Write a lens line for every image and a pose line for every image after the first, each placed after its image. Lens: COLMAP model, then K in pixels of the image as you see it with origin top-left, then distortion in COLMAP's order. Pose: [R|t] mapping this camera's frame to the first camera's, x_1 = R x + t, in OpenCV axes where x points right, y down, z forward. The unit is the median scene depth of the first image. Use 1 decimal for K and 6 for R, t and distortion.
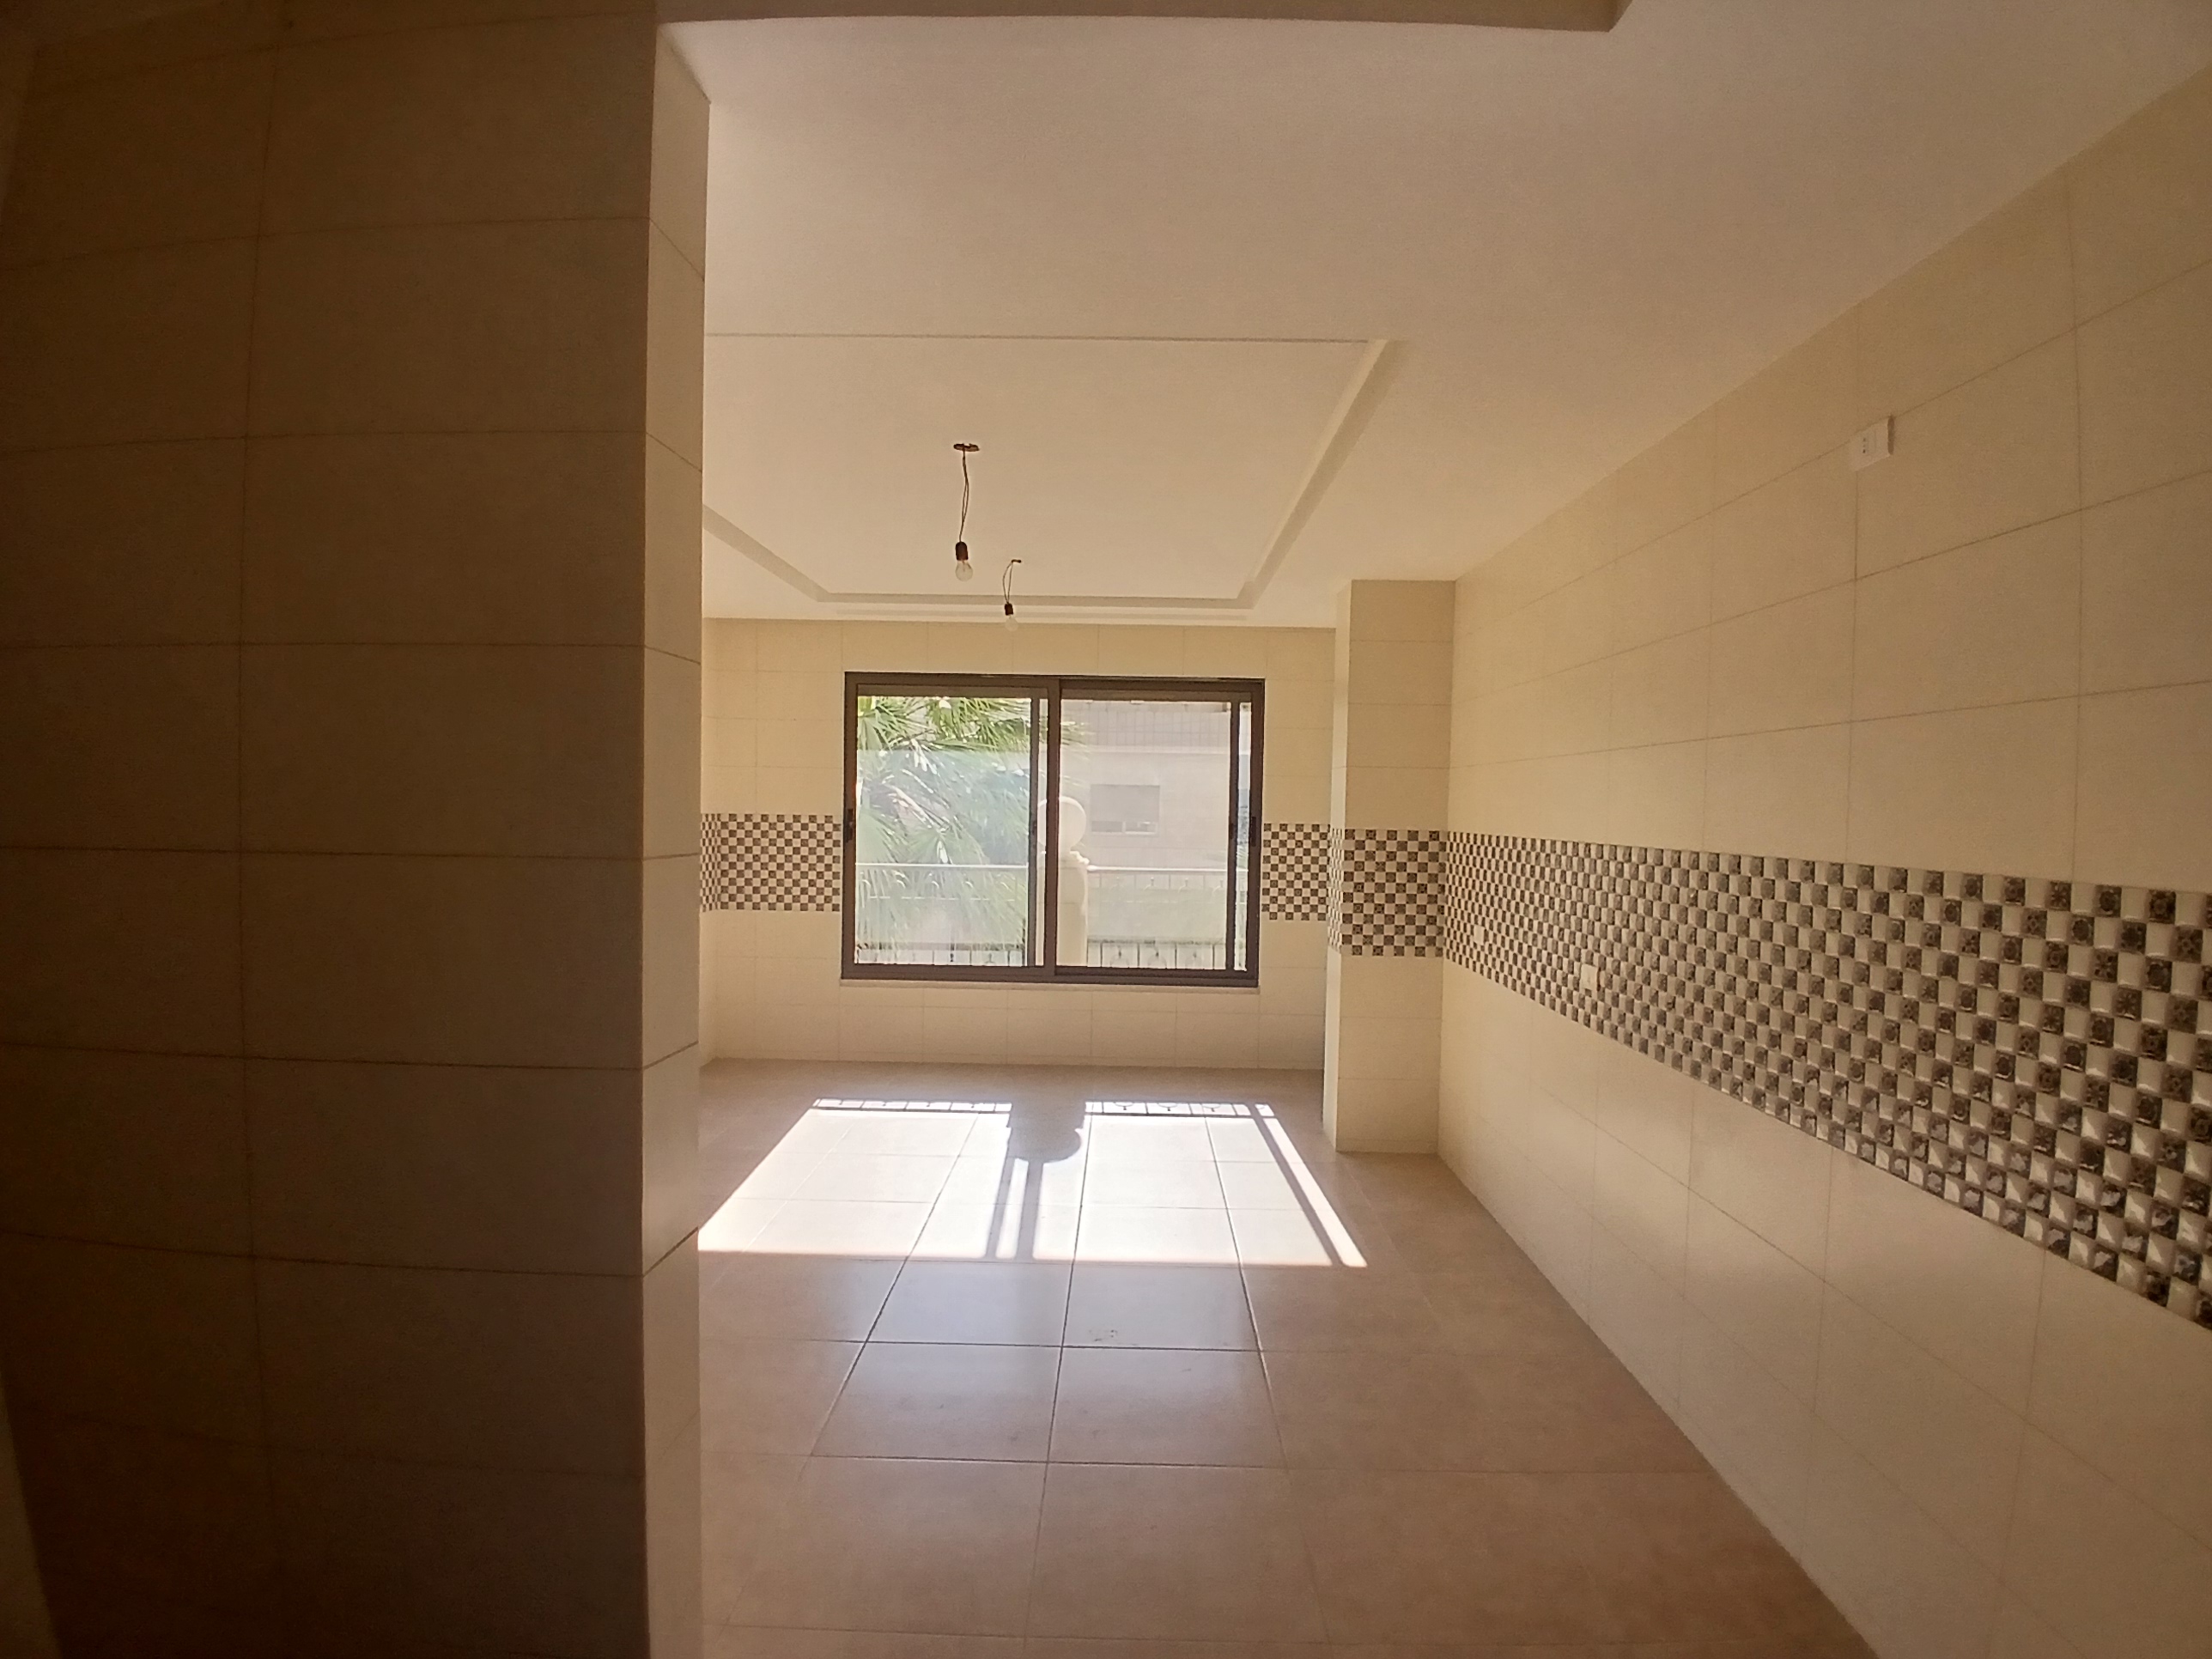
lens RADIAL K [[1101.9, 0, 1106.2], [0, 1101.9, 863.6], [0, 0, 1]] dist [0.002971, -0.046259]
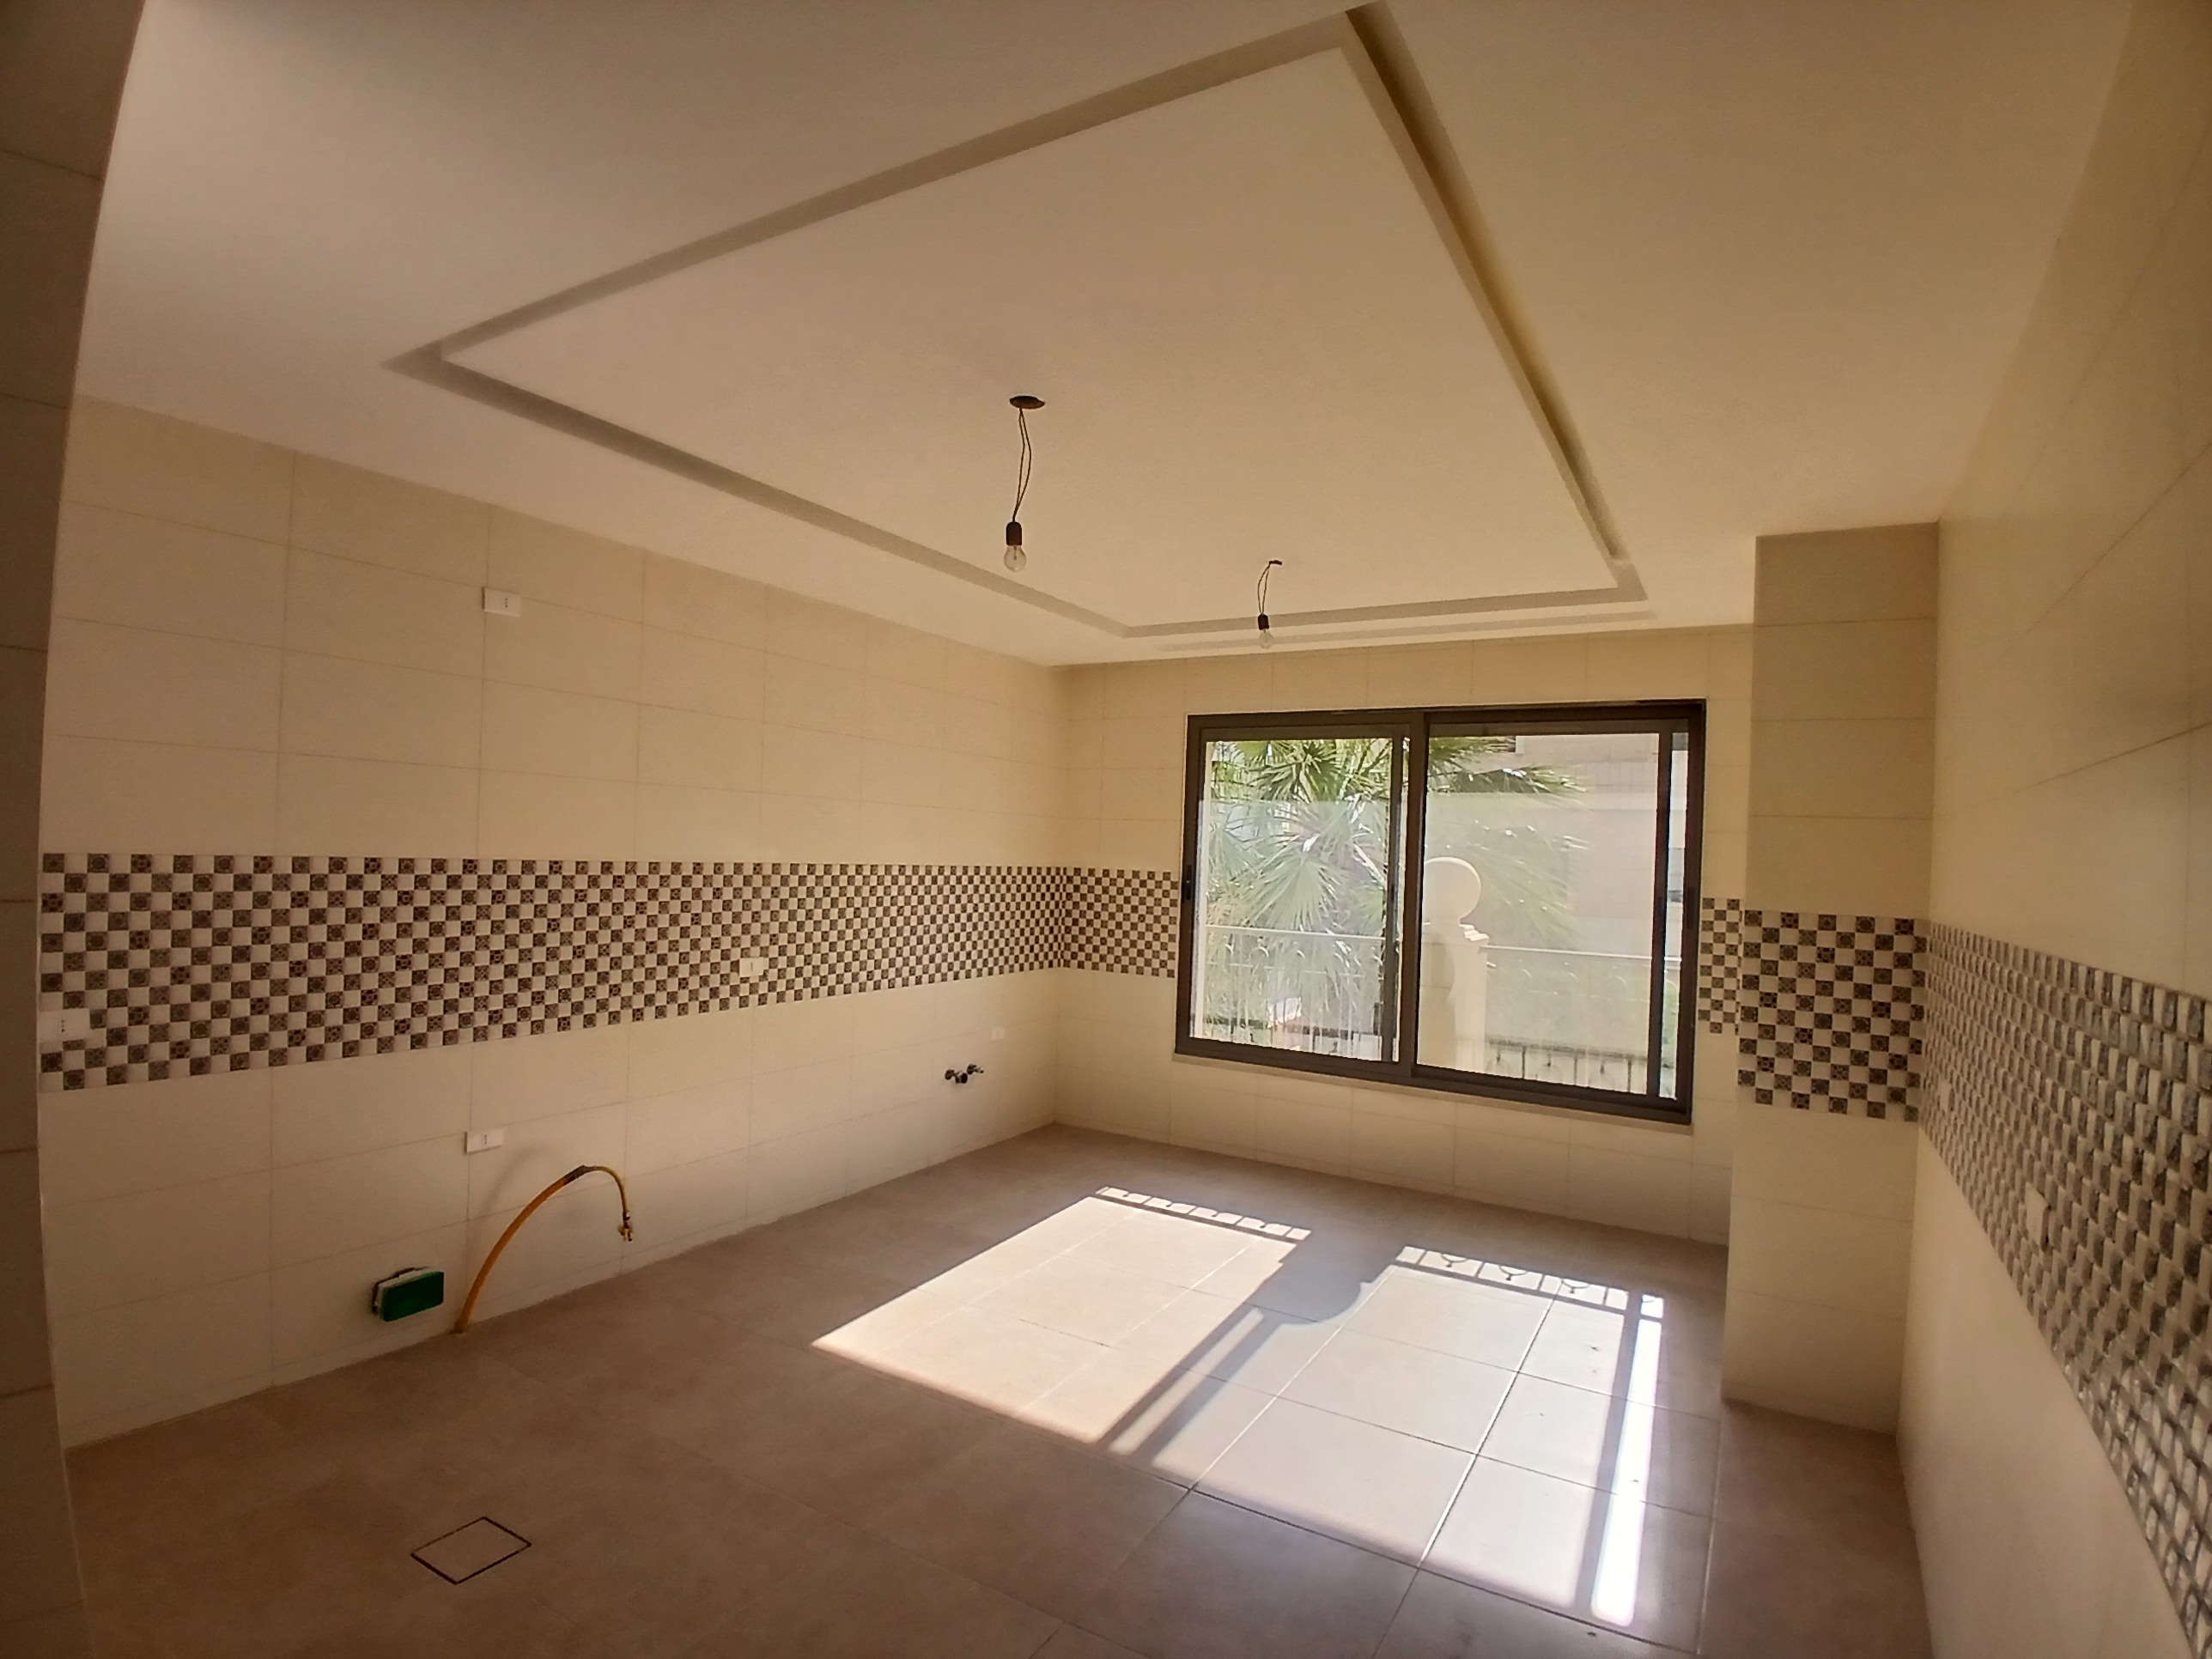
lens RADIAL K [[1101.9, 0, 1106.2], [0, 1101.9, 863.6], [0, 0, 1]] dist [0.002971, -0.046259]
pose [[0.870519, 0.020865, -0.491693, 0.169100], [-0.047458, 0.998004, -0.041672, -0.011276], [0.489842, 0.059611, 0.869771, 0.195870]]
